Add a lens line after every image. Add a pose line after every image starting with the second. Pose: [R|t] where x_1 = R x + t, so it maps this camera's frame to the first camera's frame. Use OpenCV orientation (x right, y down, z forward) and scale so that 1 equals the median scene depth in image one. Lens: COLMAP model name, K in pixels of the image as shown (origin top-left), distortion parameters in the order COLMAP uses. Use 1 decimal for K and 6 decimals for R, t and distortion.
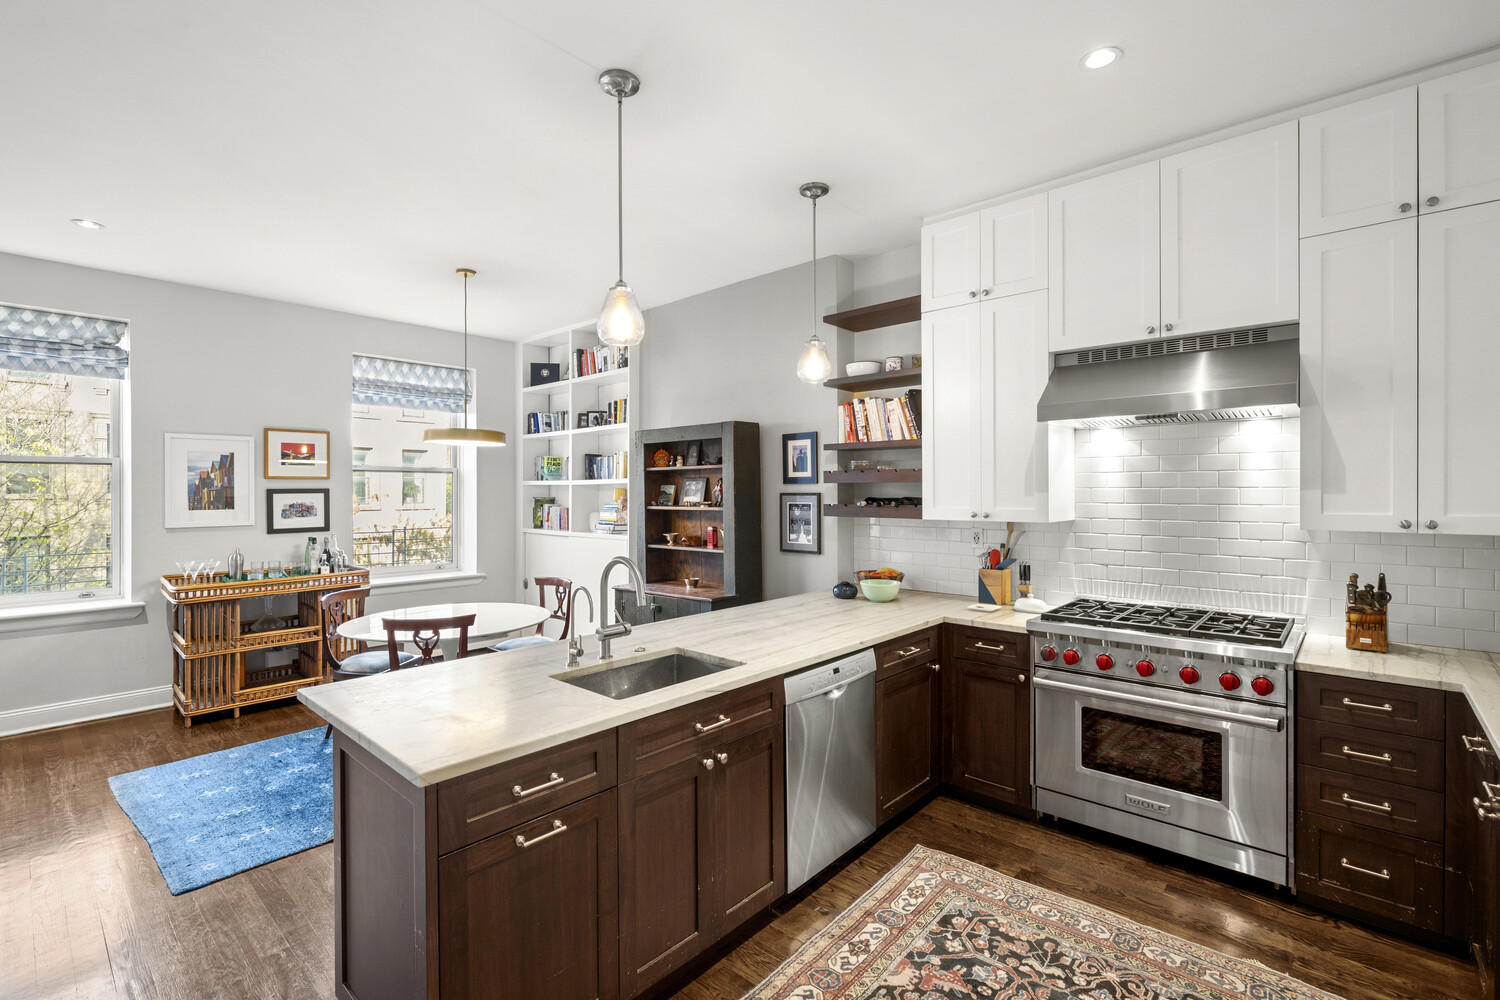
lens RADIAL K [[681.8, 0, 752.2], [0, 681.8, 491.0], [0, 0, 1]] dist [-0.002240, 0.000037]
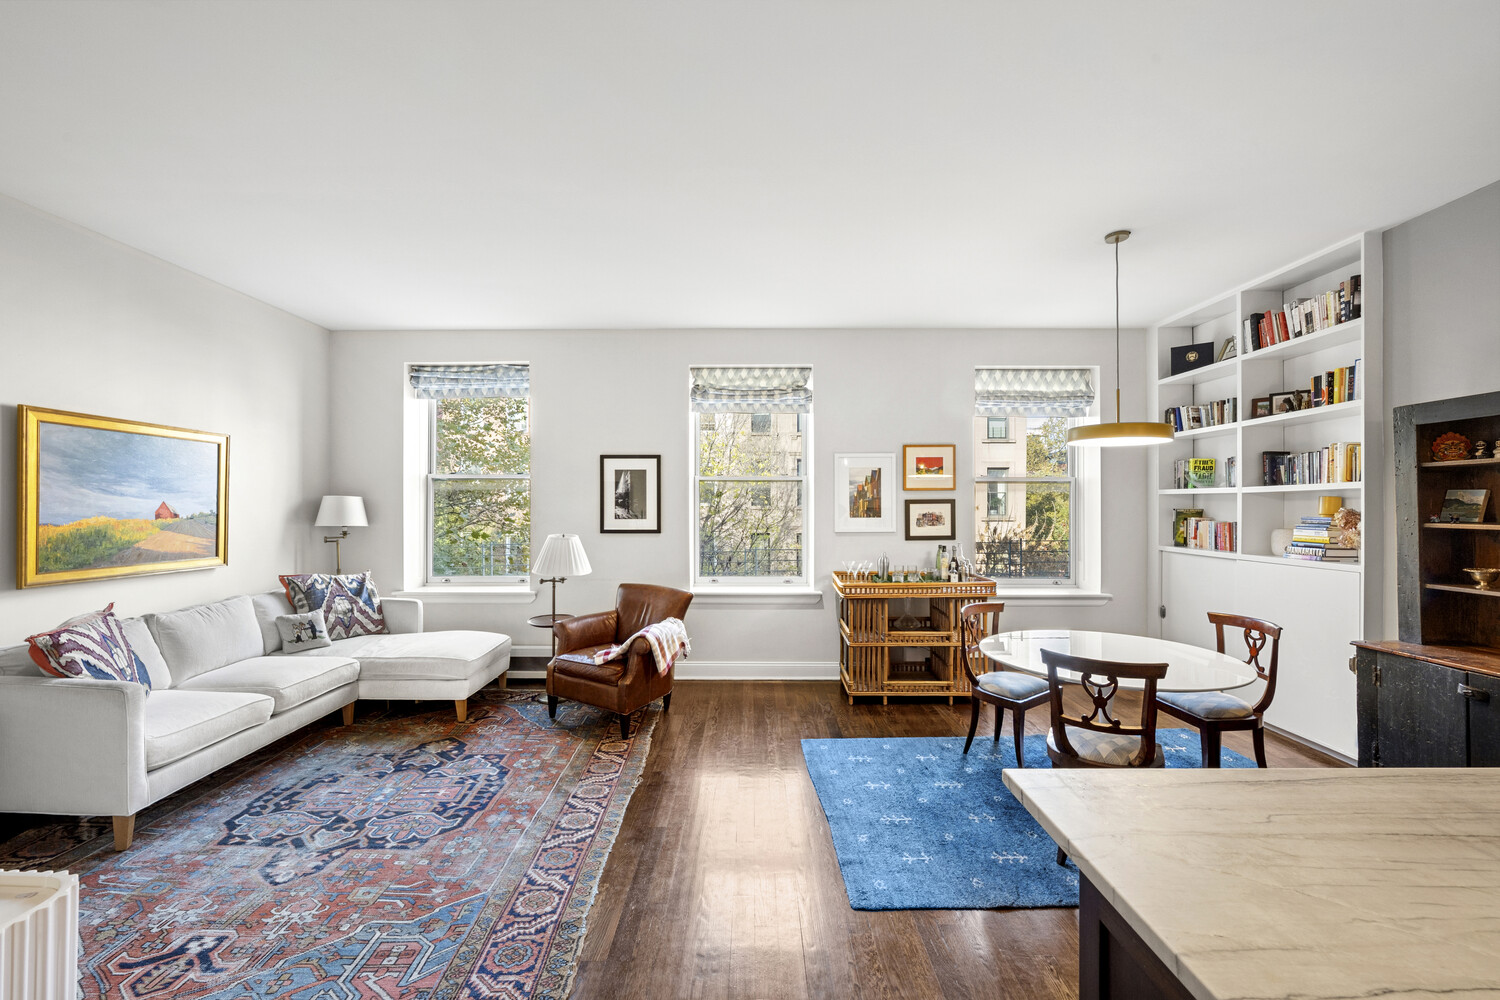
lens RADIAL K [[605.7, 0, 751.1], [0, 605.7, 507.9], [0, 0, 1]] dist [0.000099, -0.000049]
pose [[0.672462, 0.004331, -0.740119, -0.196567], [-0.000754, 0.999986, 0.005167, 0.007091], [0.740132, -0.002917, 0.672456, 0.196964]]
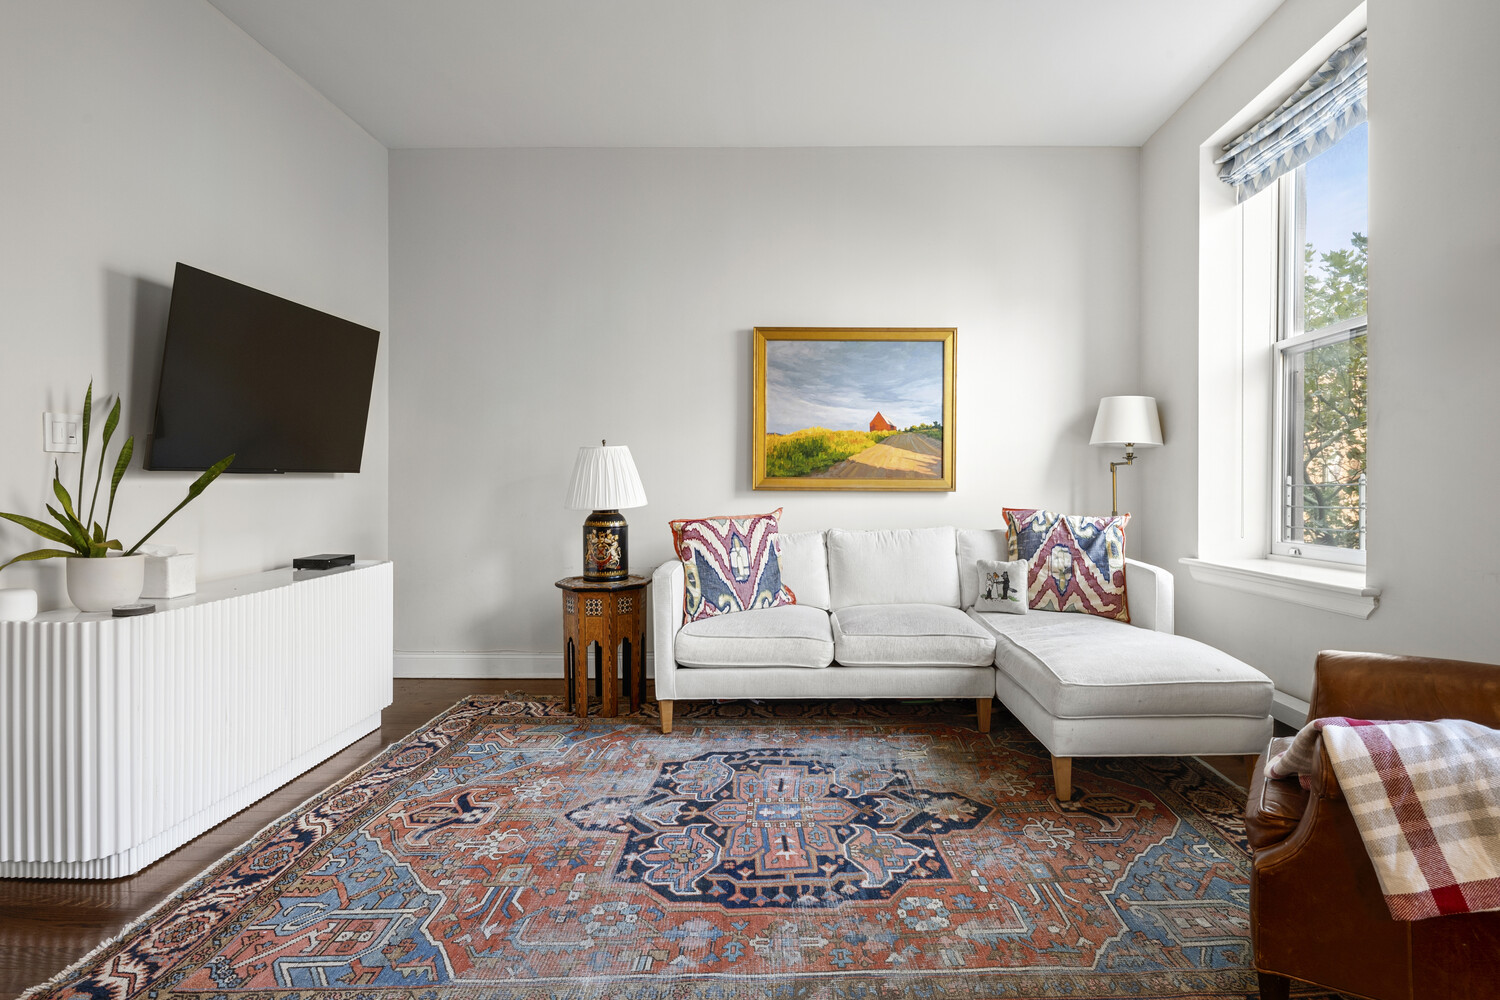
lens RADIAL K [[765.6, 0, 753.1], [0, 765.6, 492.7], [0, 0, 1]] dist [-0.000262, -0.000110]
pose [[-0.752236, 0.000598, -0.658893, -0.585329], [-0.005308, 0.999962, 0.006968, 0.093471], [0.658872, 0.008739, -0.752204, 0.743201]]
